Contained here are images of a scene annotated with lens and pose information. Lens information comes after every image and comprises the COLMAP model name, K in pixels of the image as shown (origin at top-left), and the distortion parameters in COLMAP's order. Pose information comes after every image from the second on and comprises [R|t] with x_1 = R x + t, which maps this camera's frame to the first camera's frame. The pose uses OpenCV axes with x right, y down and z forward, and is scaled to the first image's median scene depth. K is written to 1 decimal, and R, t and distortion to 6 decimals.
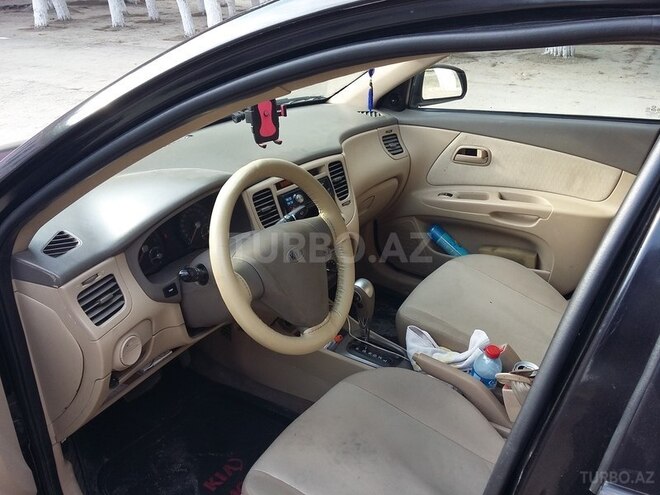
lens RADIAL K [[630.8, 0, 329.9], [0, 630.8, 247.4], [0, 0, 1]] dist [0.007243, 0.000000]
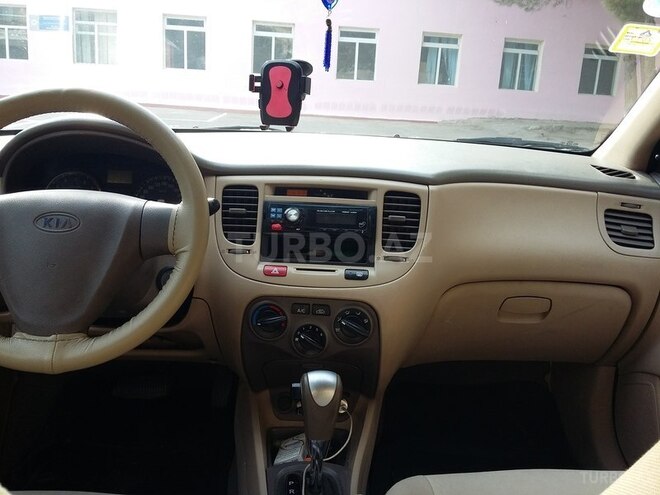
lens RADIAL K [[630.8, 0, 328.6], [0, 630.8, 250.7], [0, 0, 1]] dist [0.007243, 0.000000]
pose [[0.588215, 0.242816, -0.771391, 0.501767], [-0.384376, 0.923173, -0.002508, -0.056121], [0.711518, 0.297979, 0.636357, 0.615265]]
